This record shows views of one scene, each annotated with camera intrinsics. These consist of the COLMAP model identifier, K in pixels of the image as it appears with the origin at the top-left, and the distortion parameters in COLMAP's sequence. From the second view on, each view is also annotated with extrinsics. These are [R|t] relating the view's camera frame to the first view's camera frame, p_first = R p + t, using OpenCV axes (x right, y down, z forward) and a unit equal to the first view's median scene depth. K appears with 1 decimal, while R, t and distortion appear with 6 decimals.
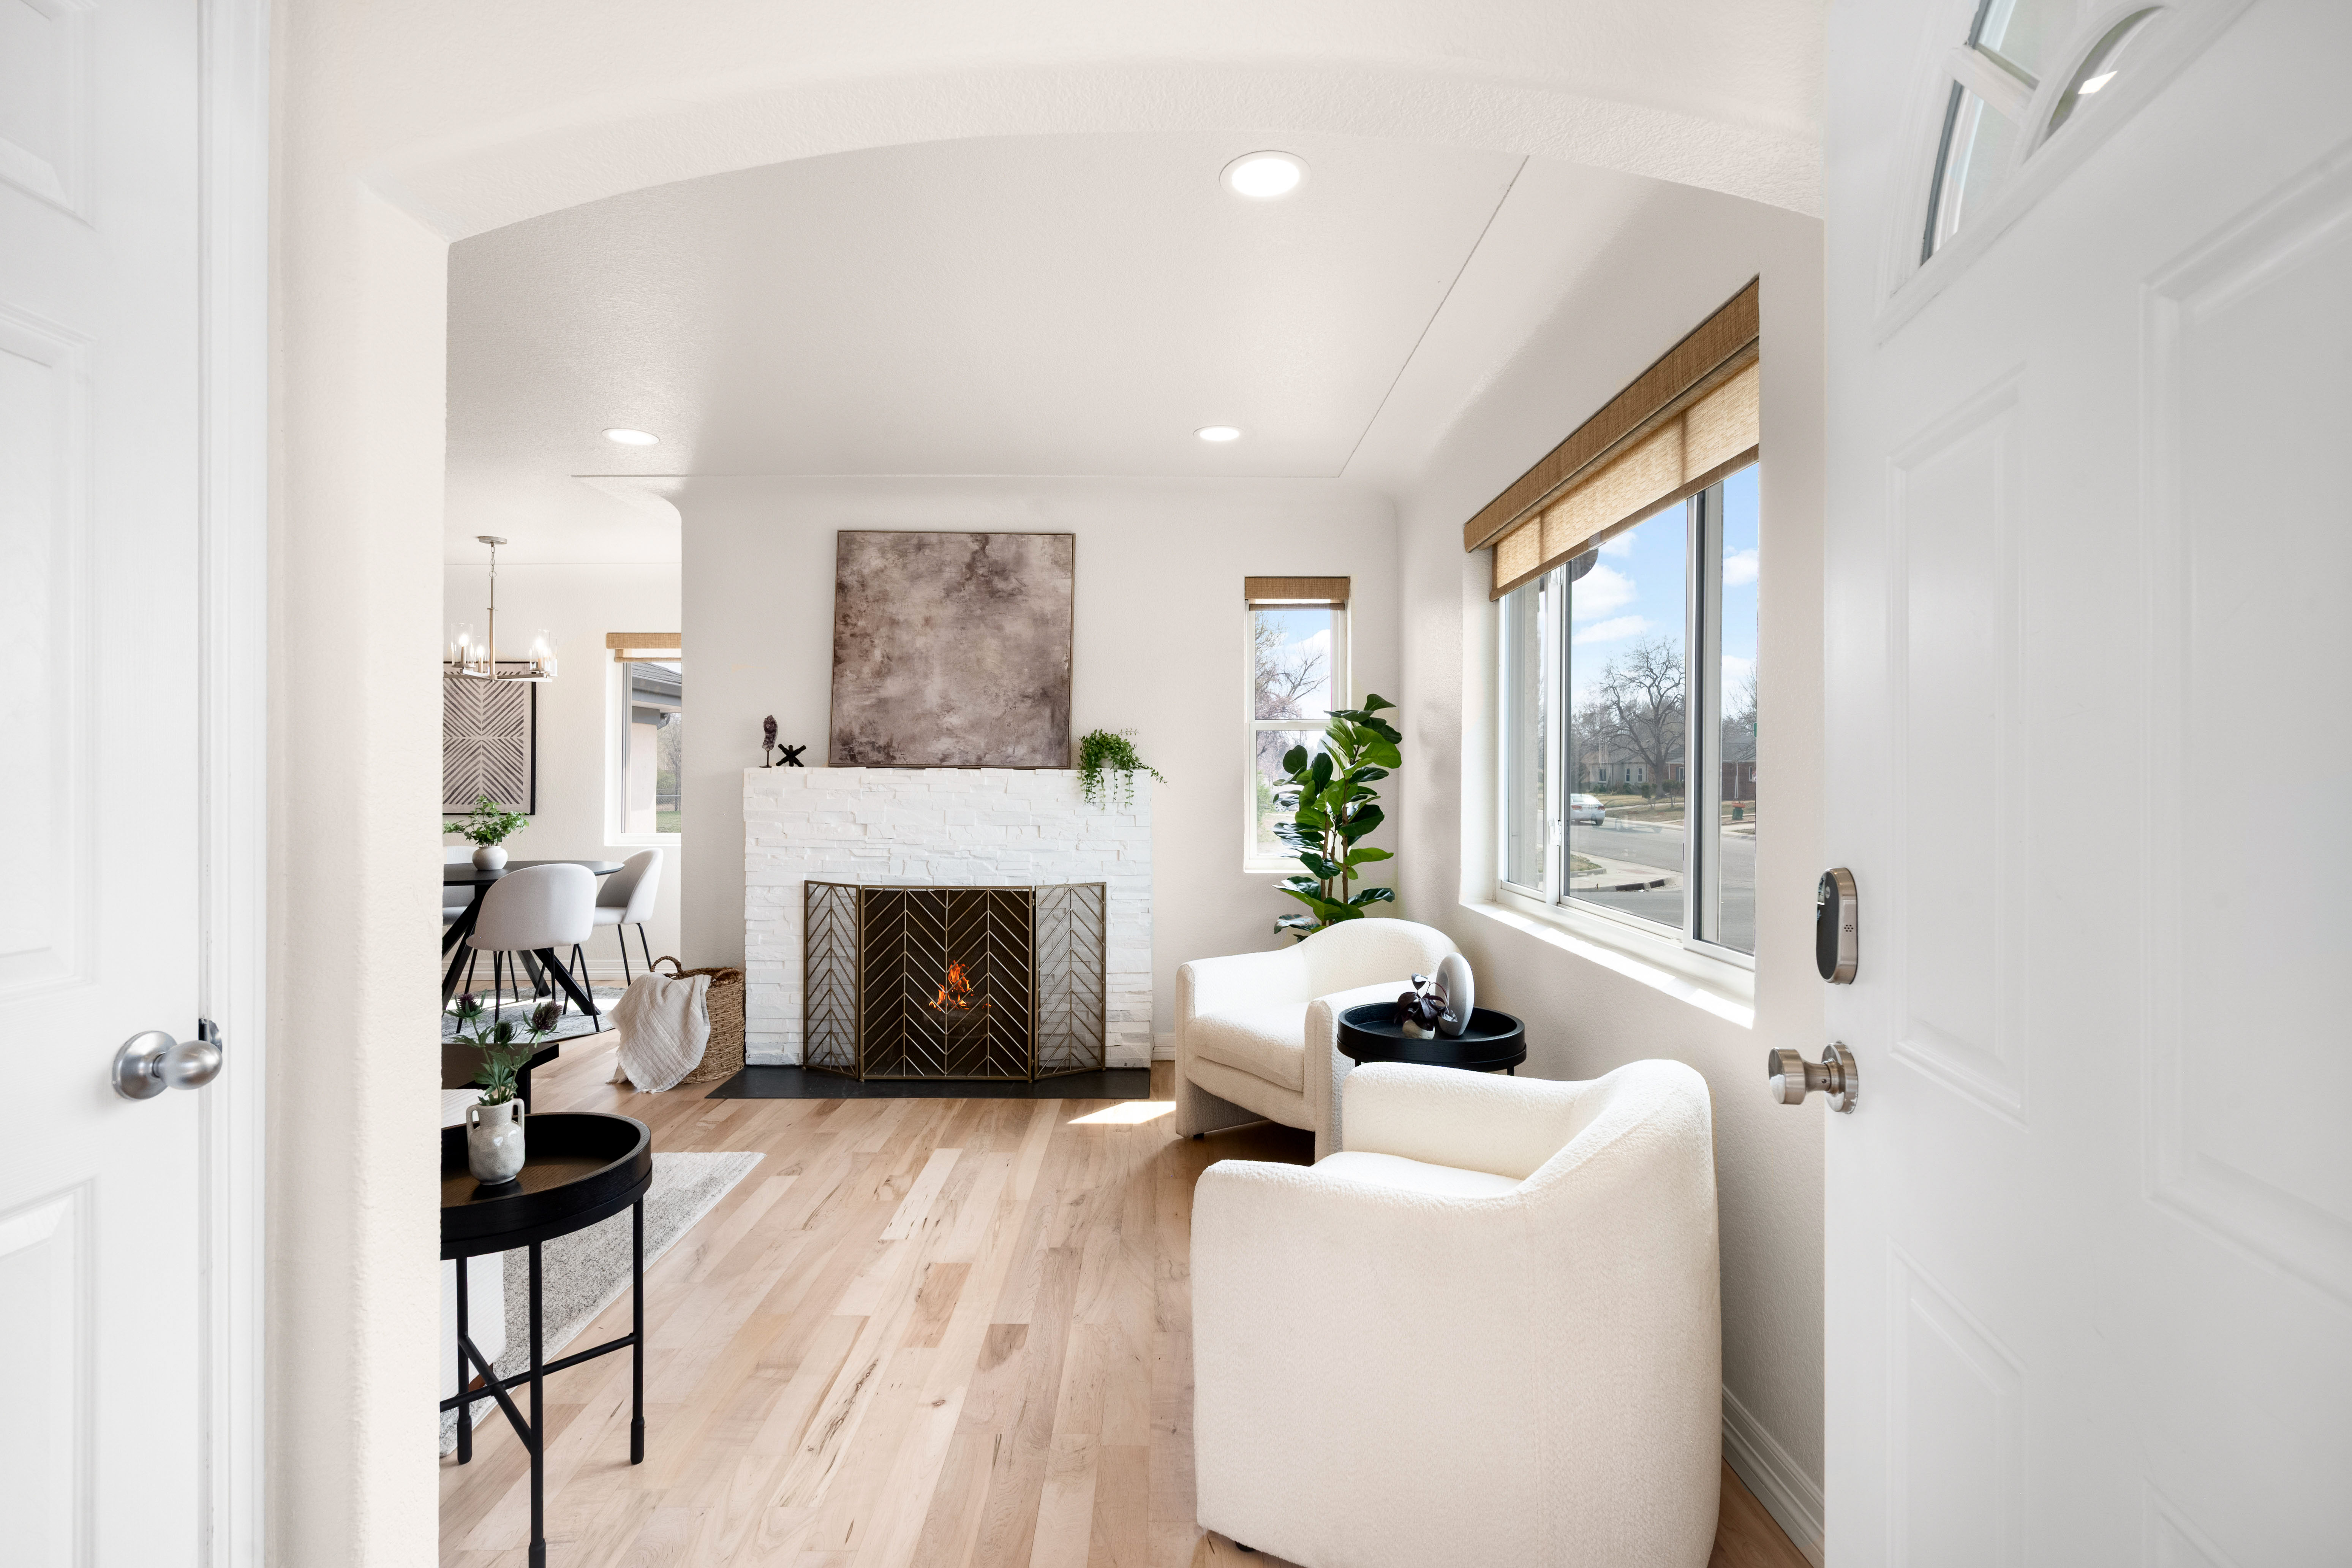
lens RADIAL K [[1080.9, 0, 1161.9], [0, 1080.9, 773.5], [0, 0, 1]] dist [0.001688, 0.000580]
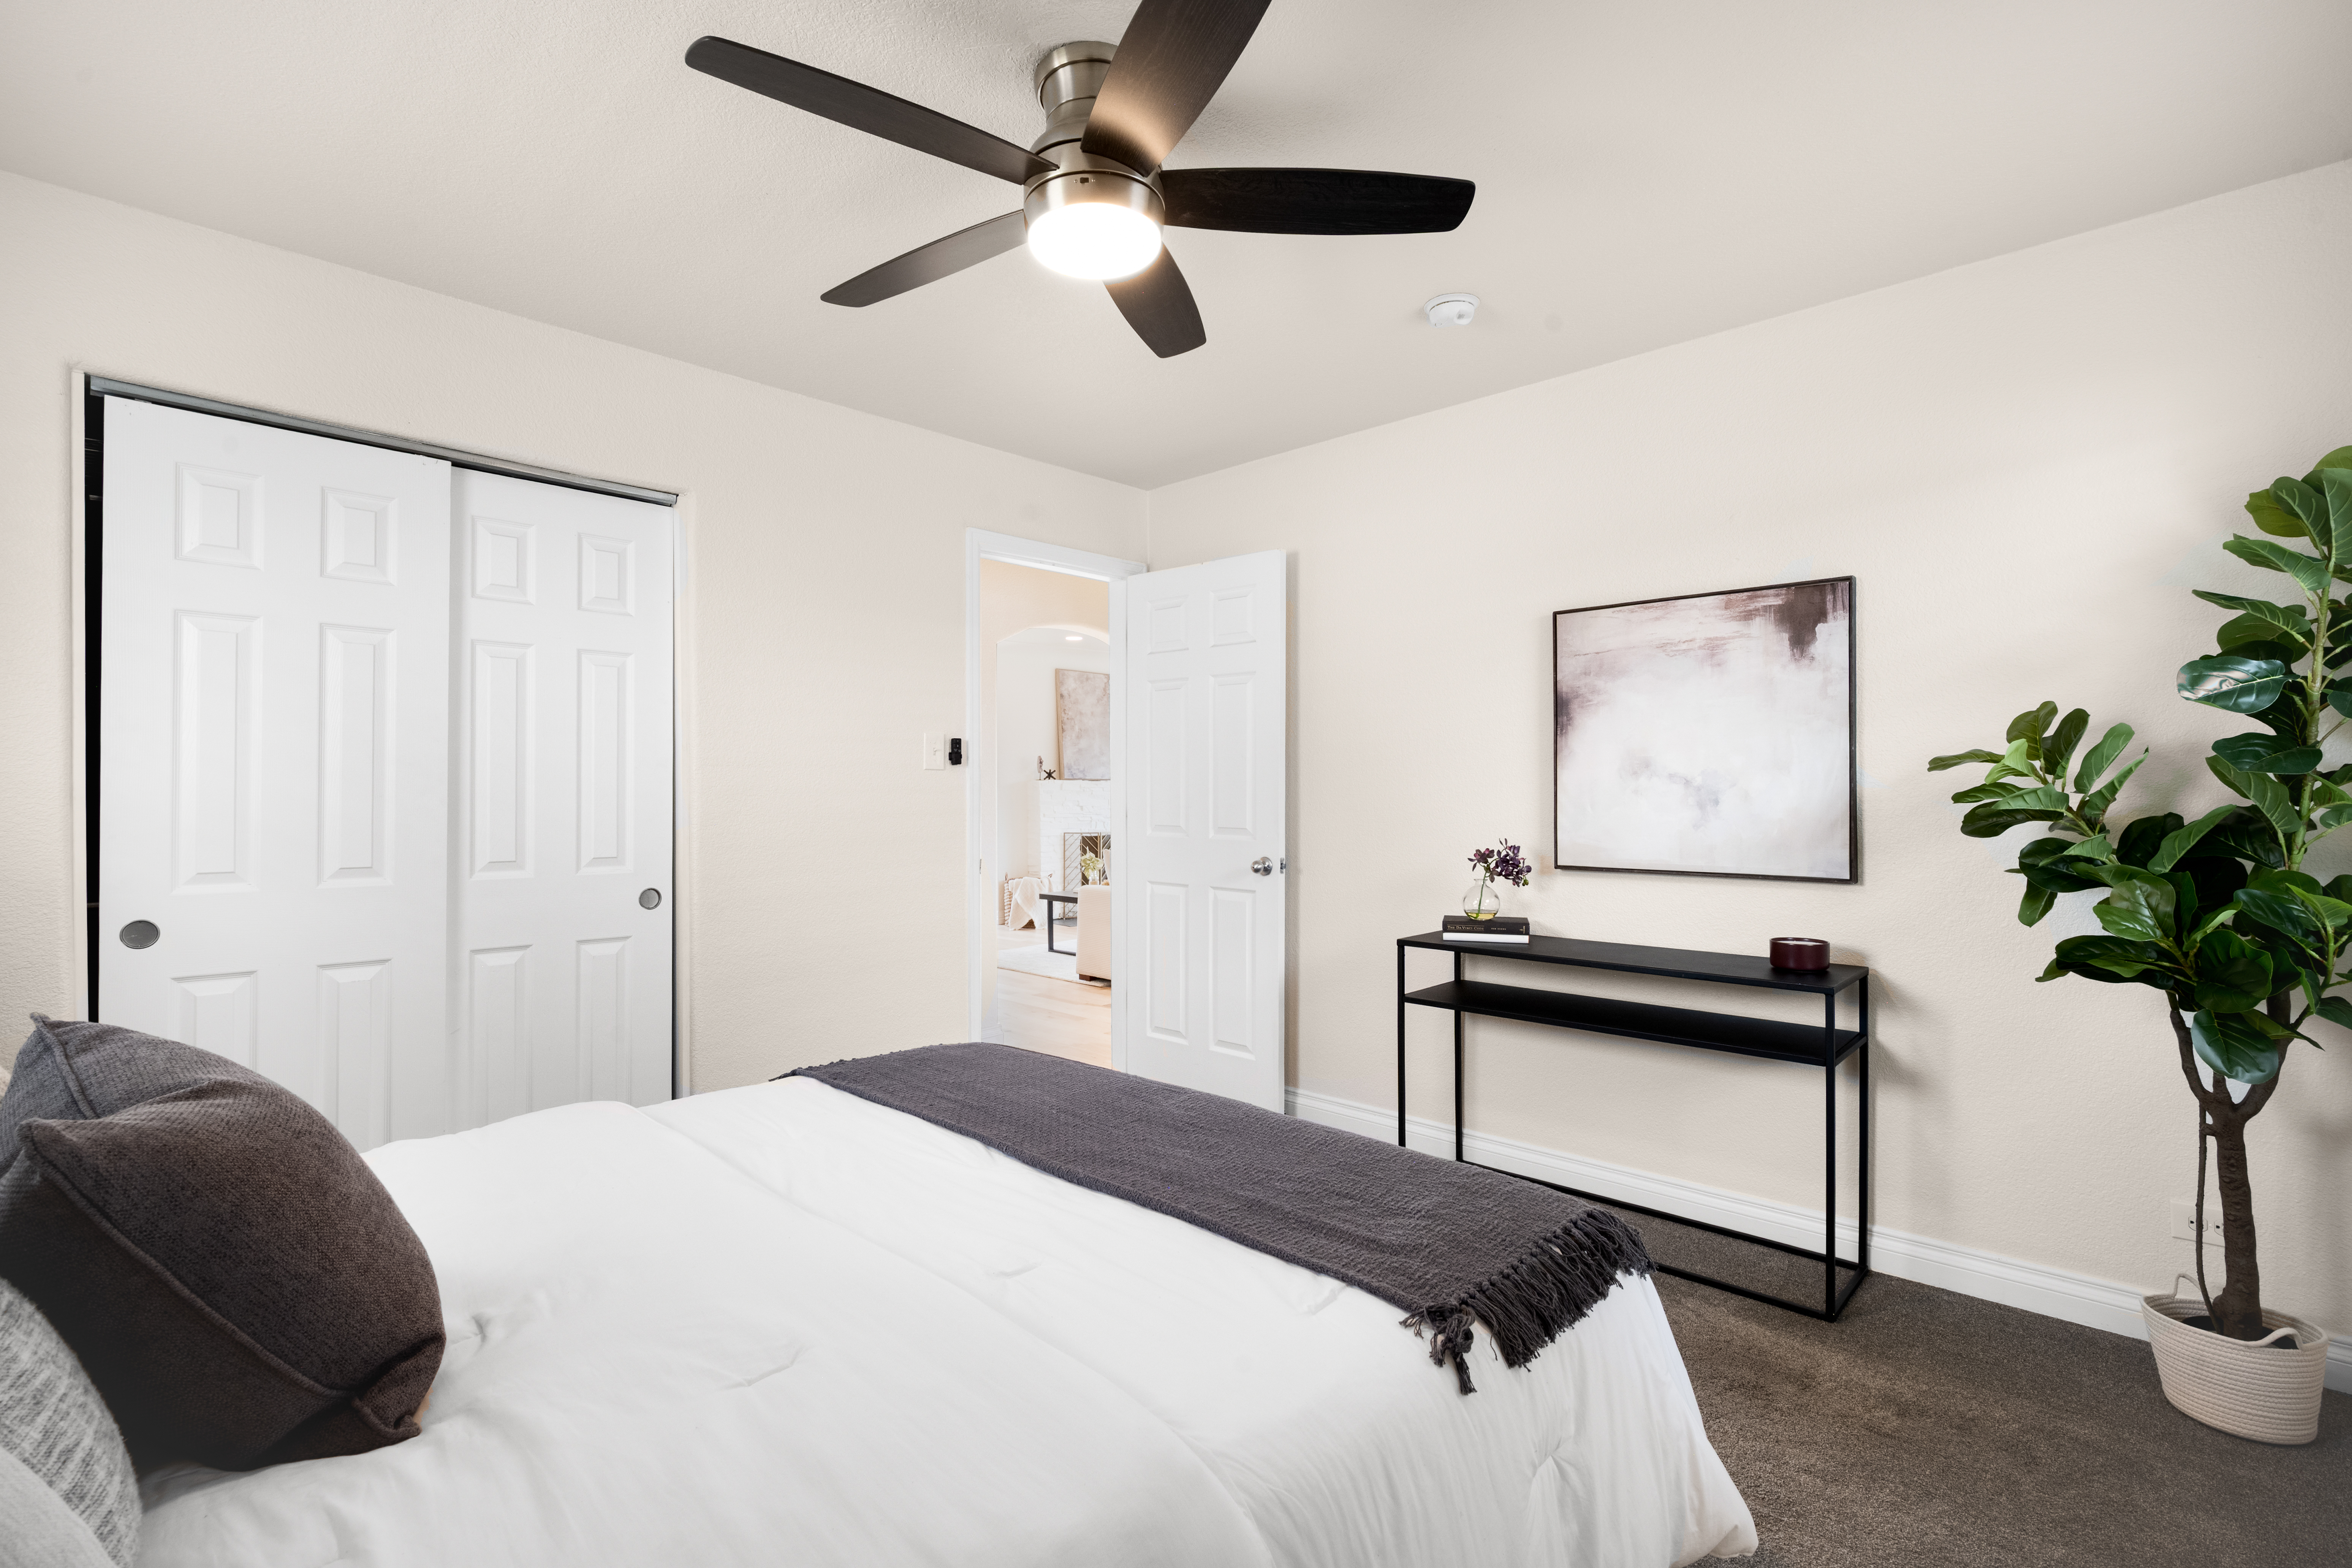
lens RADIAL K [[1080.8, 0, 1166.0], [0, 1080.8, 782.9], [0, 0, 1]] dist [0.001688, 0.000580]
pose [[0.693036, -0.006874, 0.720870, -1.739418], [0.005915, 0.999975, 0.003849, -0.007263], [-0.720879, 0.001596, 0.693059, -0.644784]]
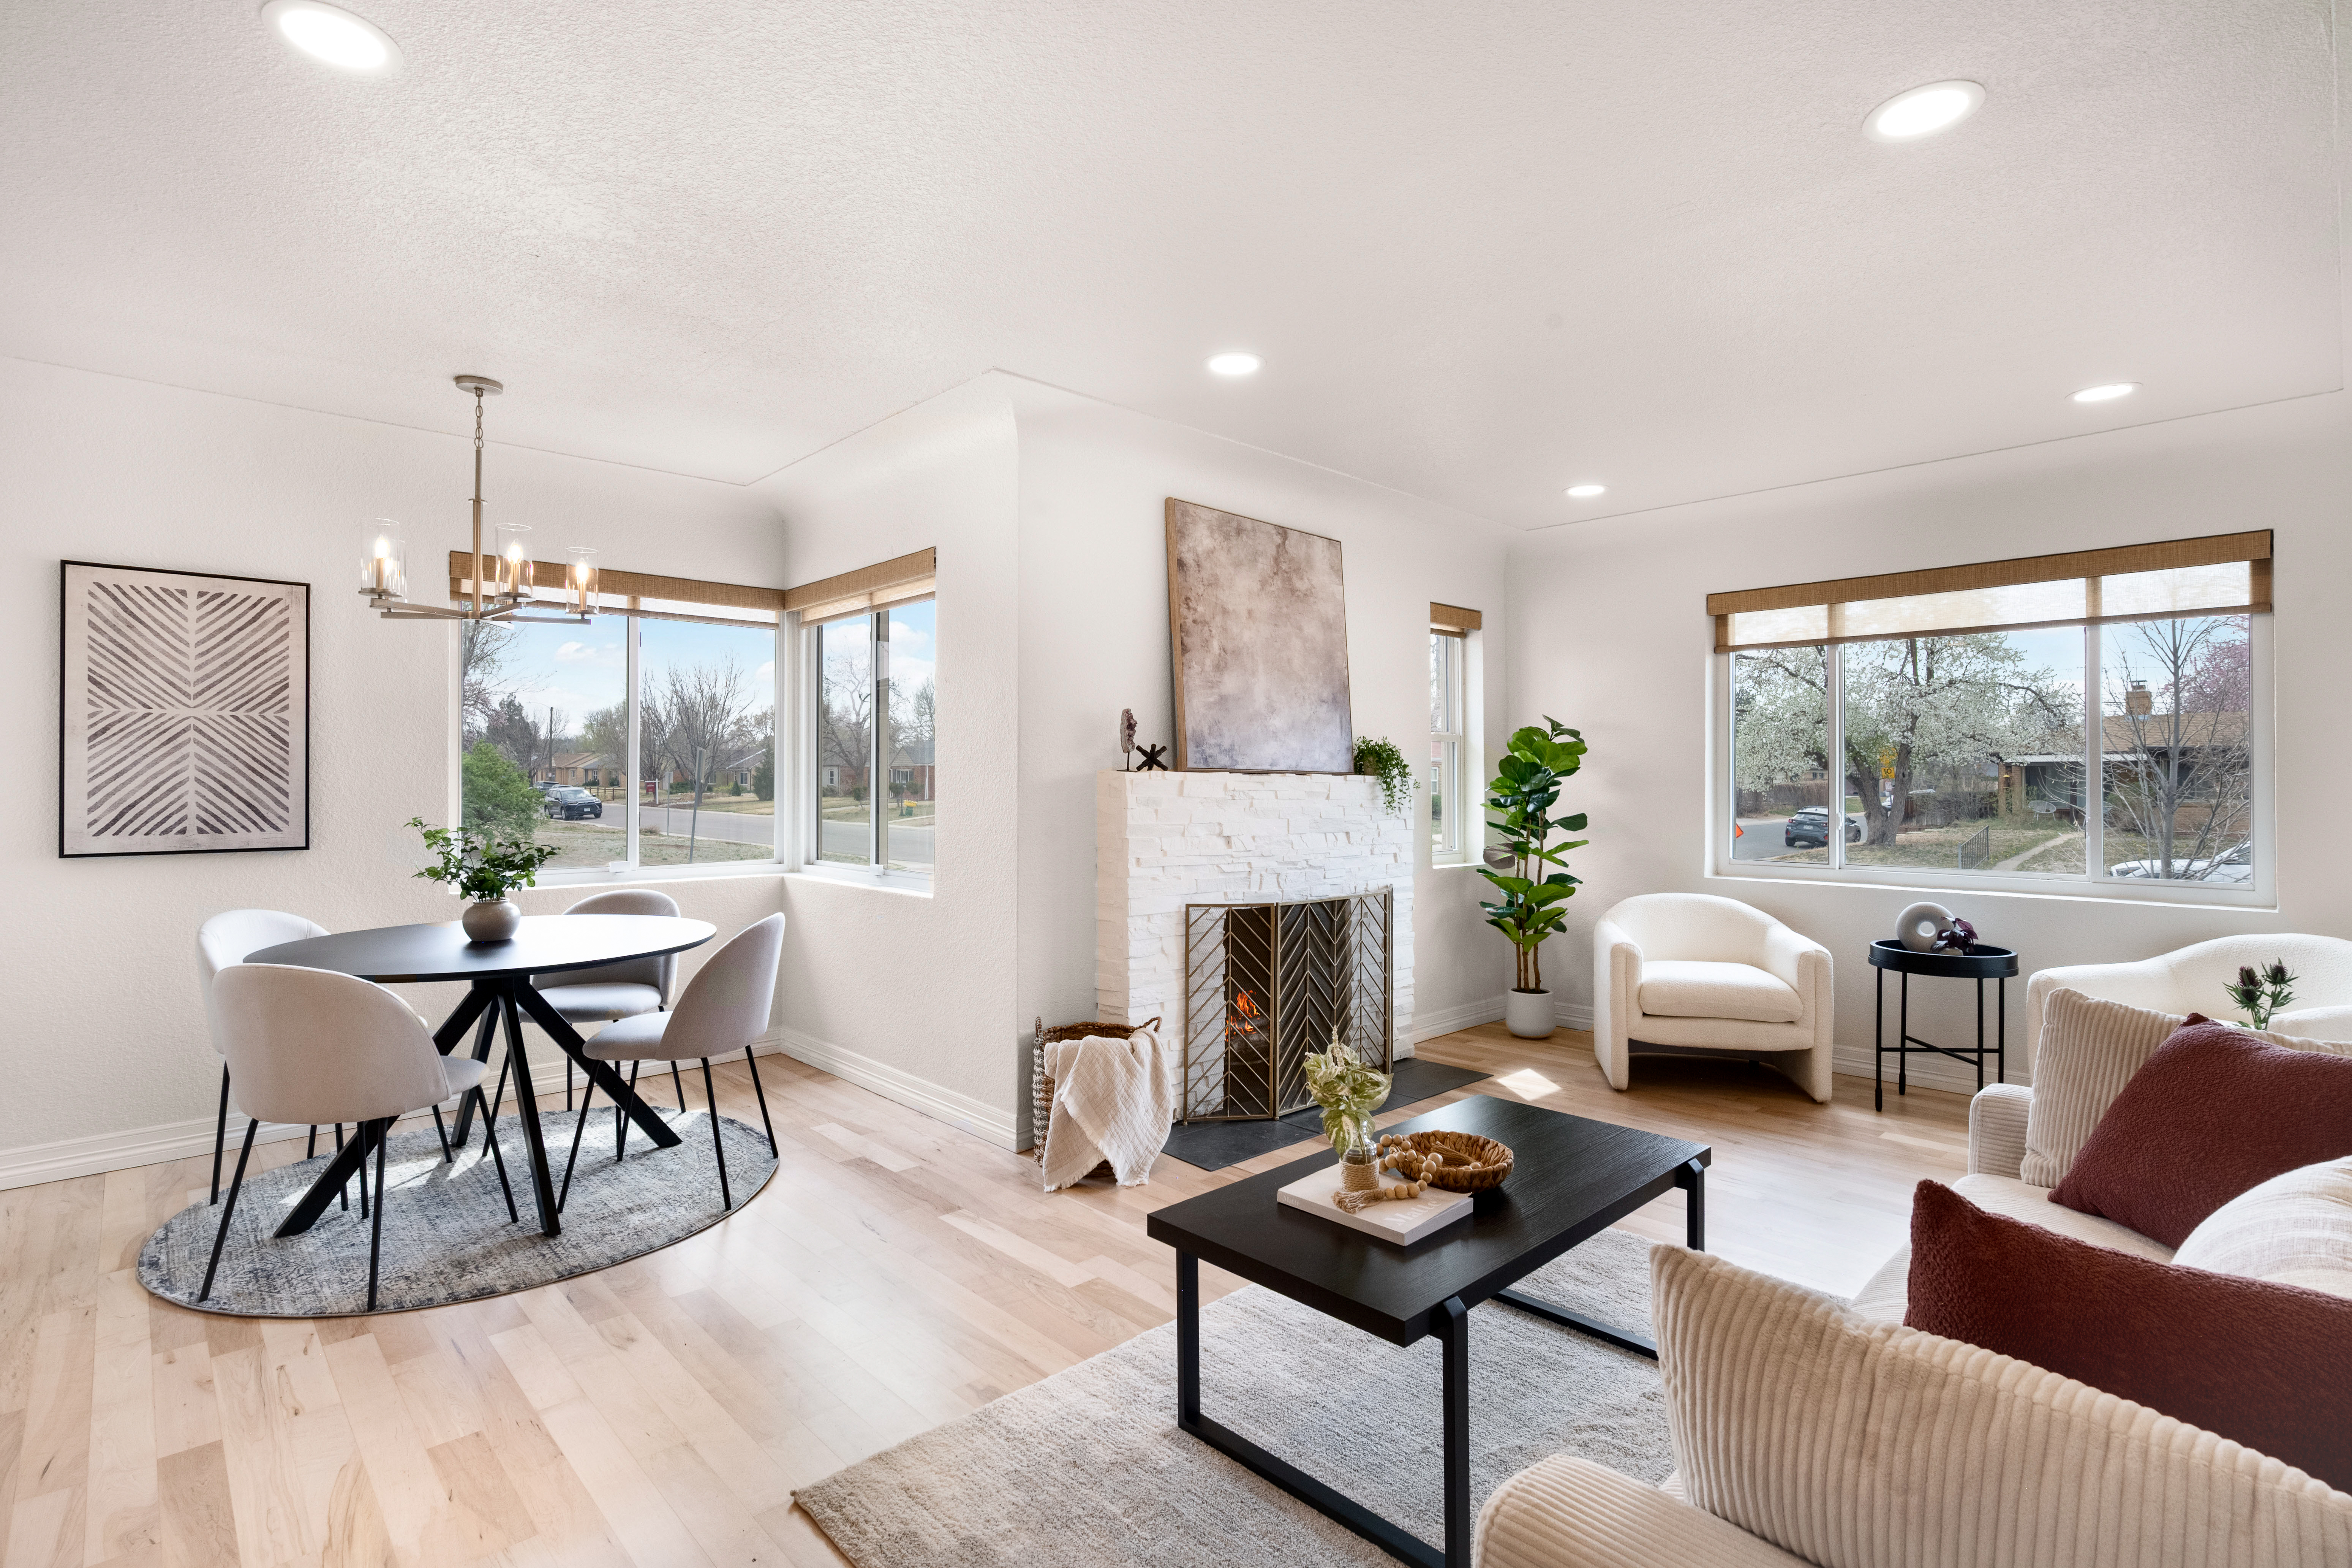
lens RADIAL K [[1123.6, 0, 1163.2], [0, 1123.6, 771.4], [0, 0, 1]] dist [0.002851, -0.000284]
pose [[0.732661, 0.004957, 0.680575, -0.944228], [-0.002310, 0.999986, -0.004796, -0.002072], [-0.680589, 0.001942, 0.732663, 0.358966]]
